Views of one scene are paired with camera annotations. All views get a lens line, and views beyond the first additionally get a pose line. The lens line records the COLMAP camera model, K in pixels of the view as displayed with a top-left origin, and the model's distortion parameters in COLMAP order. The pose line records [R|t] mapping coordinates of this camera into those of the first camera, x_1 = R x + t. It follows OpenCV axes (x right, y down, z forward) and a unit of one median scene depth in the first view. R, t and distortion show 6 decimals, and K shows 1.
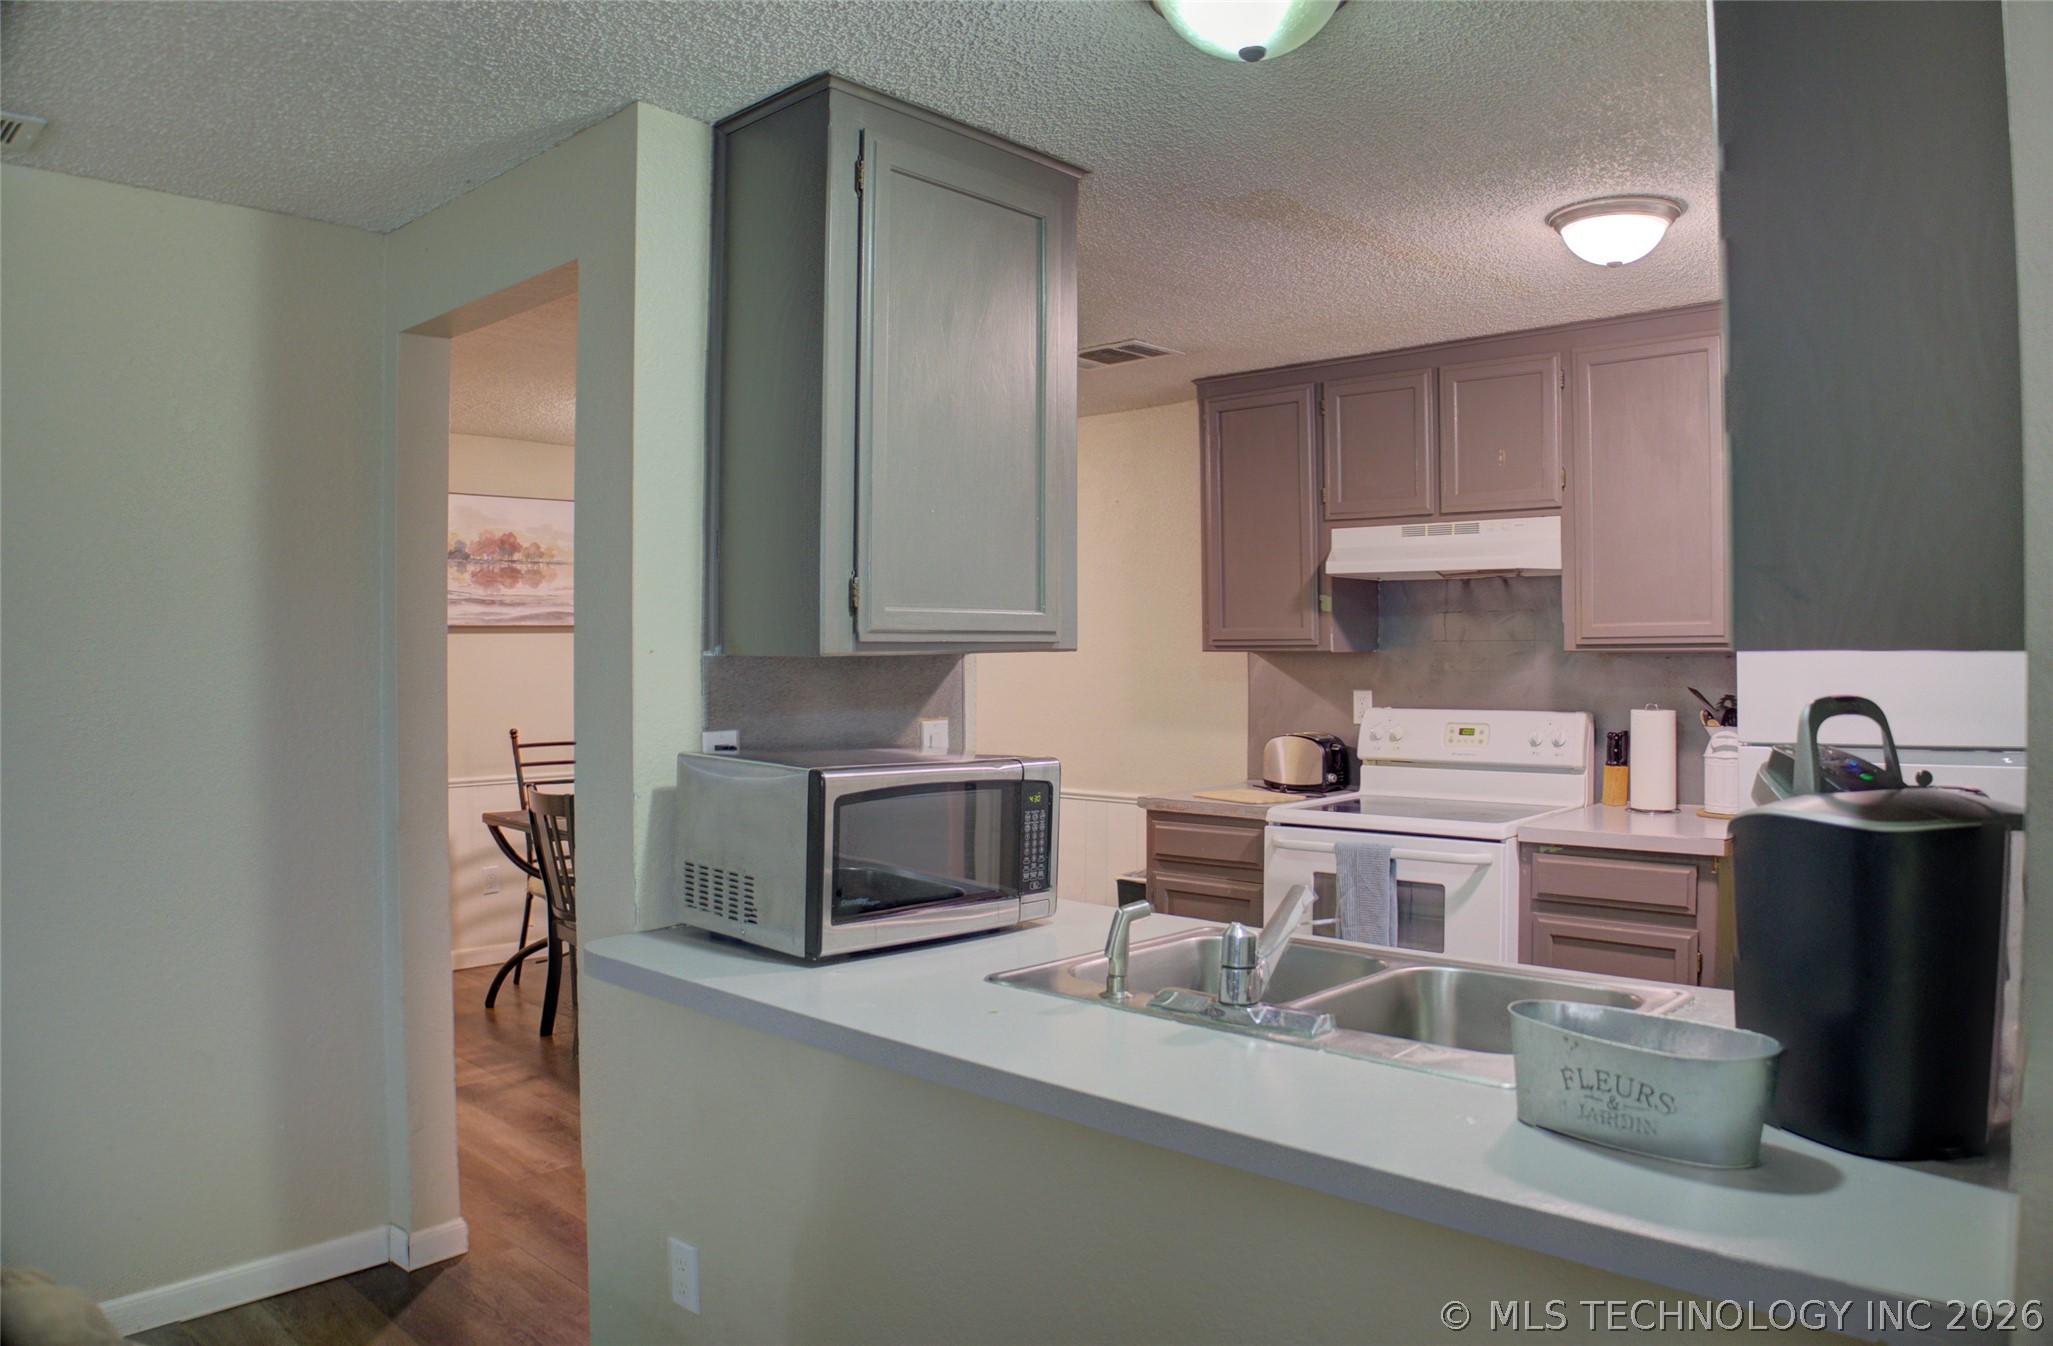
lens RADIAL K [[1390.0, 0, 1062.4], [0, 1390.0, 644.5], [0, 0, 1]] dist [-0.130028, 0.057403]
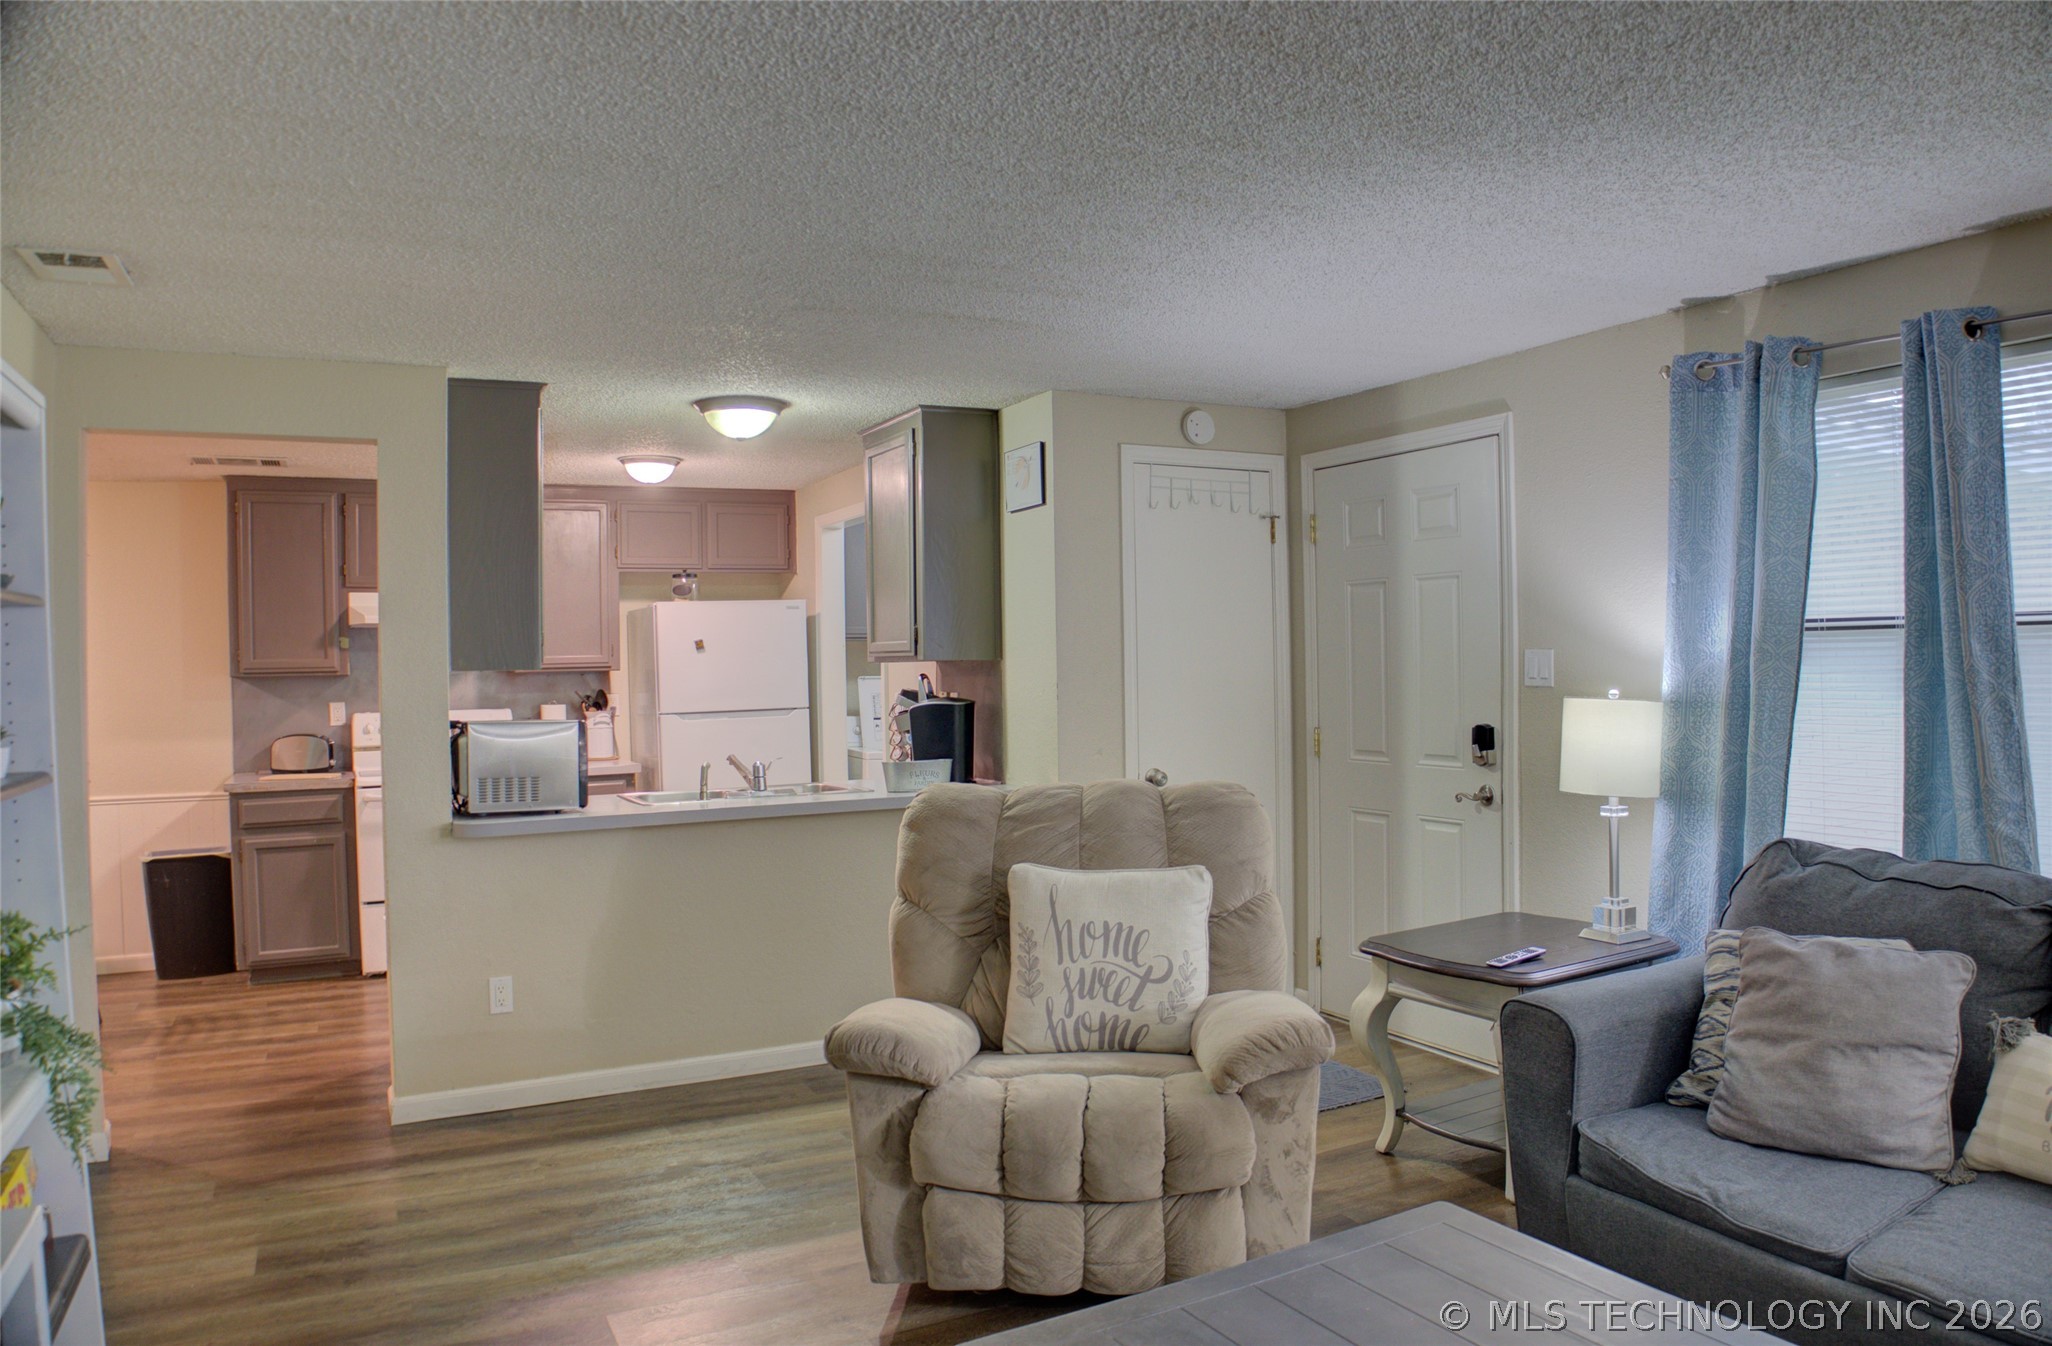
lens RADIAL K [[1368.5, 0, 1003.3], [0, 1368.5, 672.6], [0, 0, 1]] dist [-0.072268, 0.001573]
pose [[0.360618, -0.010962, 0.932649, -0.927678], [0.013205, 0.999891, 0.006647, 0.002204], [-0.932620, 0.009918, 0.360724, -0.184370]]
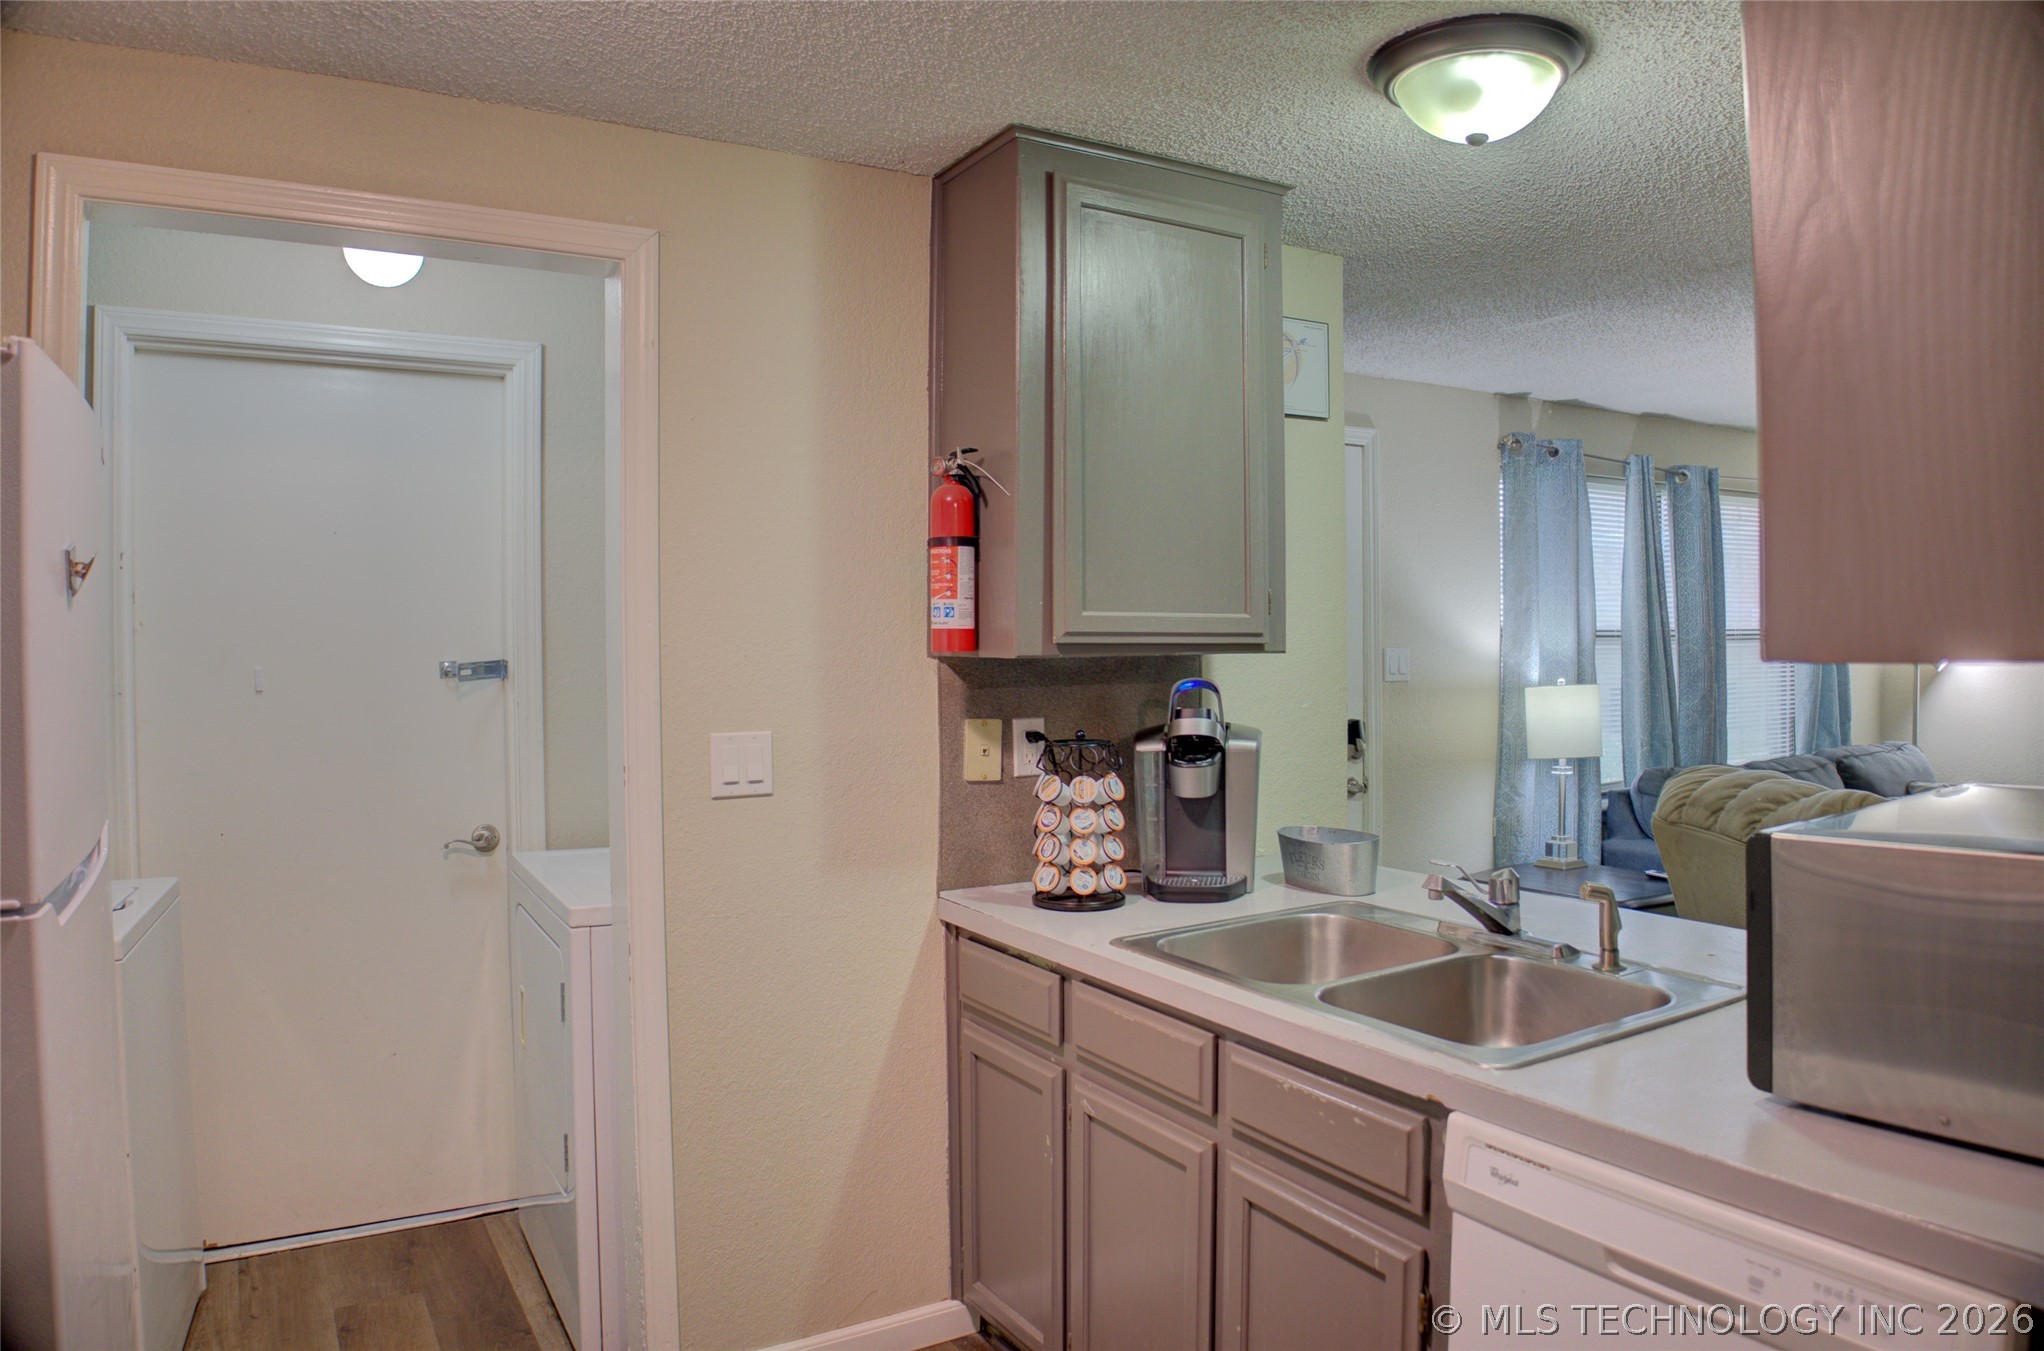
lens RADIAL K [[1373.9, 0, 1022.0], [0, 1373.9, 675.5], [0, 0, 1]] dist [-0.136764, 0.038686]
pose [[-0.955933, 0.002081, 0.293578, 0.081040], [0.006997, 0.999852, 0.015696, -0.000447], [-0.293502, 0.017059, -0.955806, 0.931789]]
